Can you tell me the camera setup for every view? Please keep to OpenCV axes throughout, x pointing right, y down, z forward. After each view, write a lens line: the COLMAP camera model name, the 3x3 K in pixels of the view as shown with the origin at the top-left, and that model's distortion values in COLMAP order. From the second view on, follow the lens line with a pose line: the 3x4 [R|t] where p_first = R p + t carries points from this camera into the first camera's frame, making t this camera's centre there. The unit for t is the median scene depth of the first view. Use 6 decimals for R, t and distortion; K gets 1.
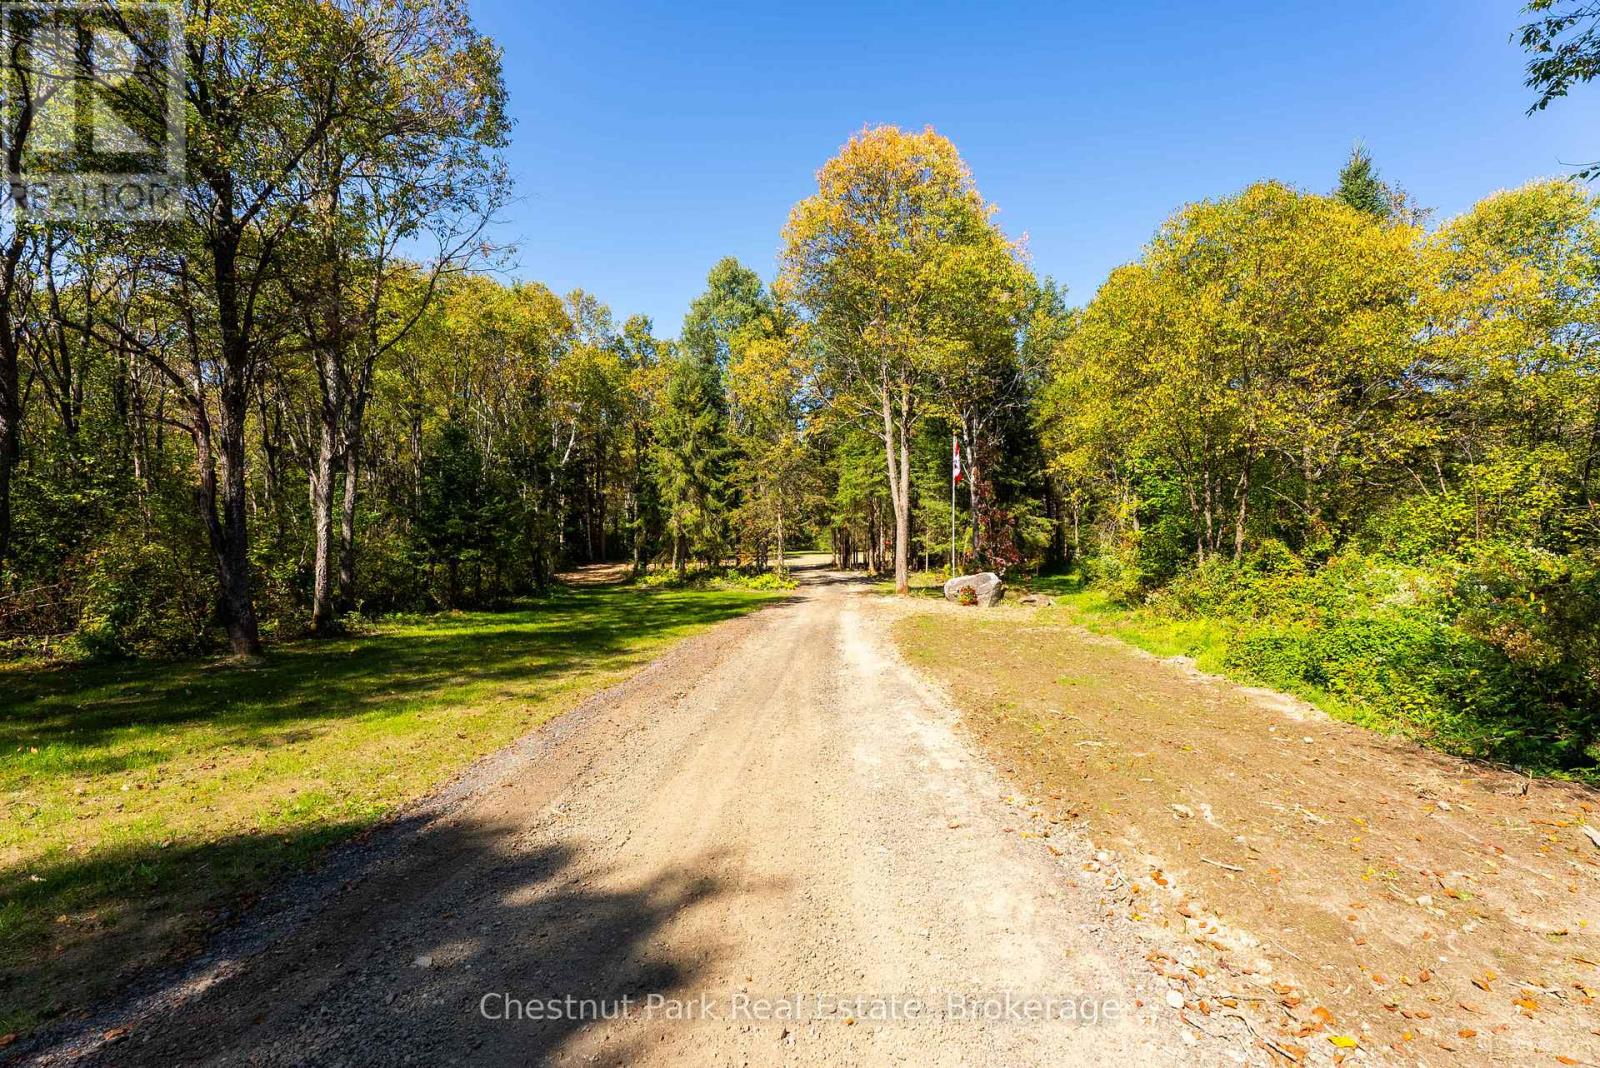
lens RADIAL K [[1285.4, 0, 800.0], [0, 1285.4, 534.0], [0, 0, 1]] dist [-0.044230, 0.086893]
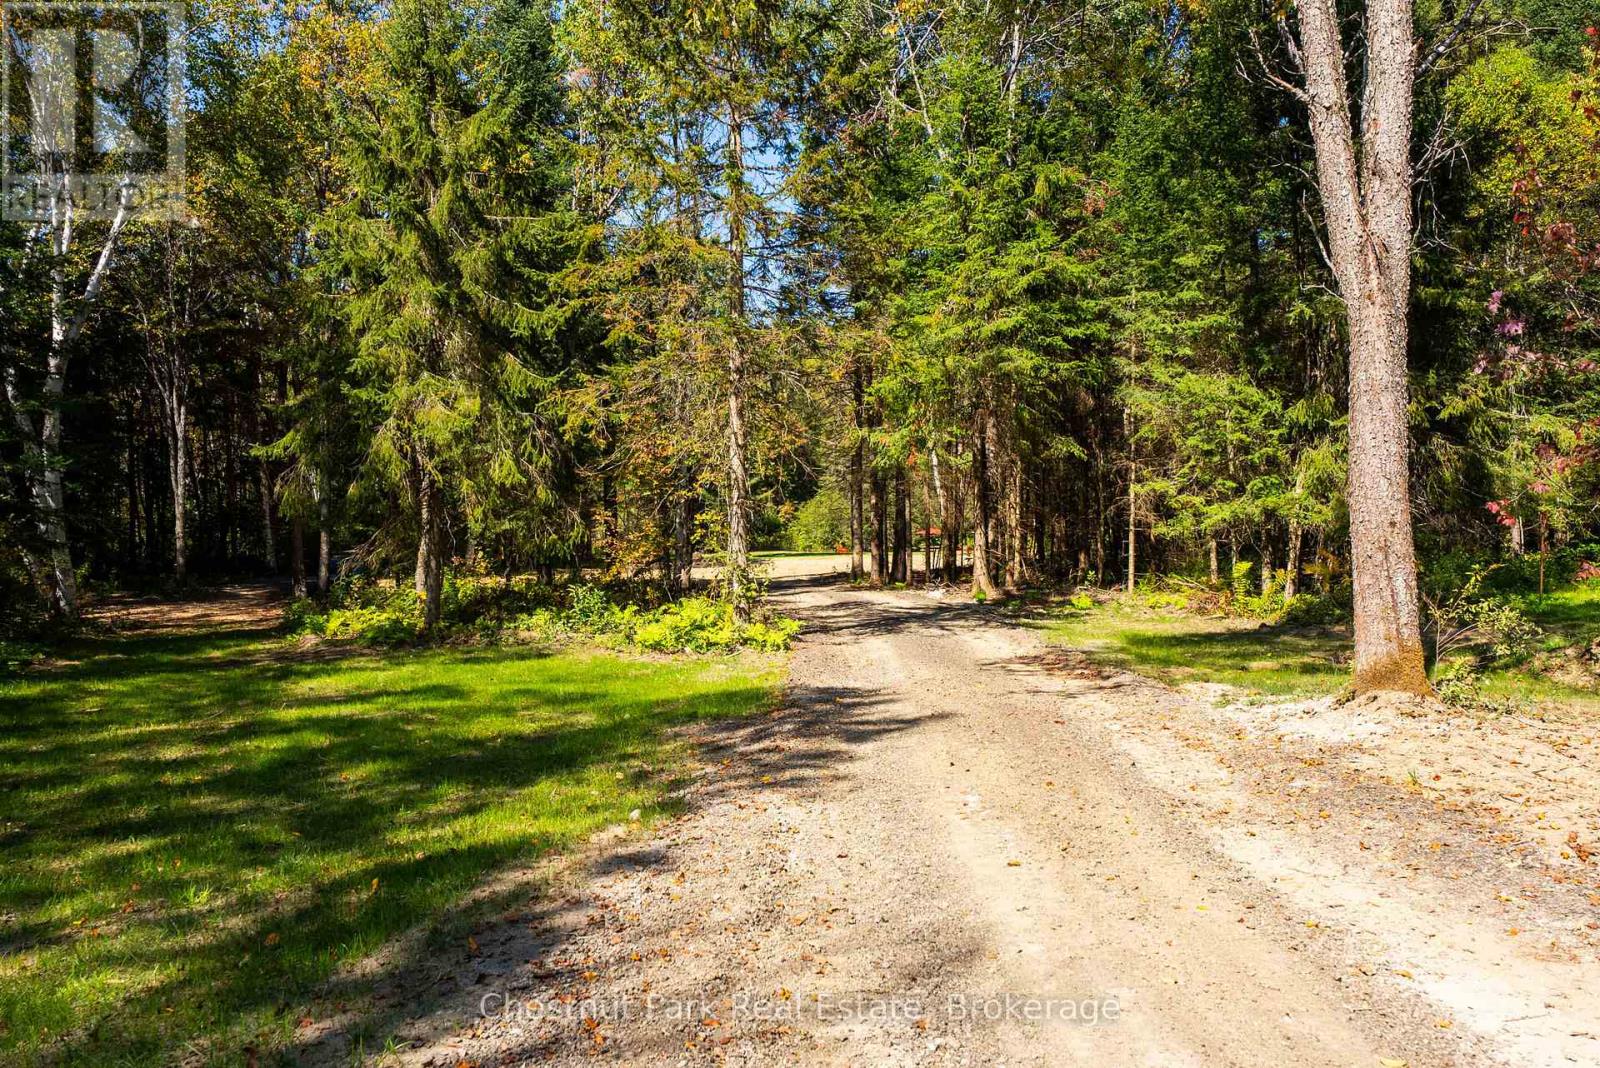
lens RADIAL K [[1548.2, 0, 800.0], [0, 1548.2, 534.0], [0, 0, 1]] dist [-0.157889, 0.001731]
pose [[0.998798, -0.012576, 0.047382, -0.017386], [0.013182, 0.999835, -0.012497, 0.020131], [-0.047218, 0.013107, 0.998799, 0.617144]]
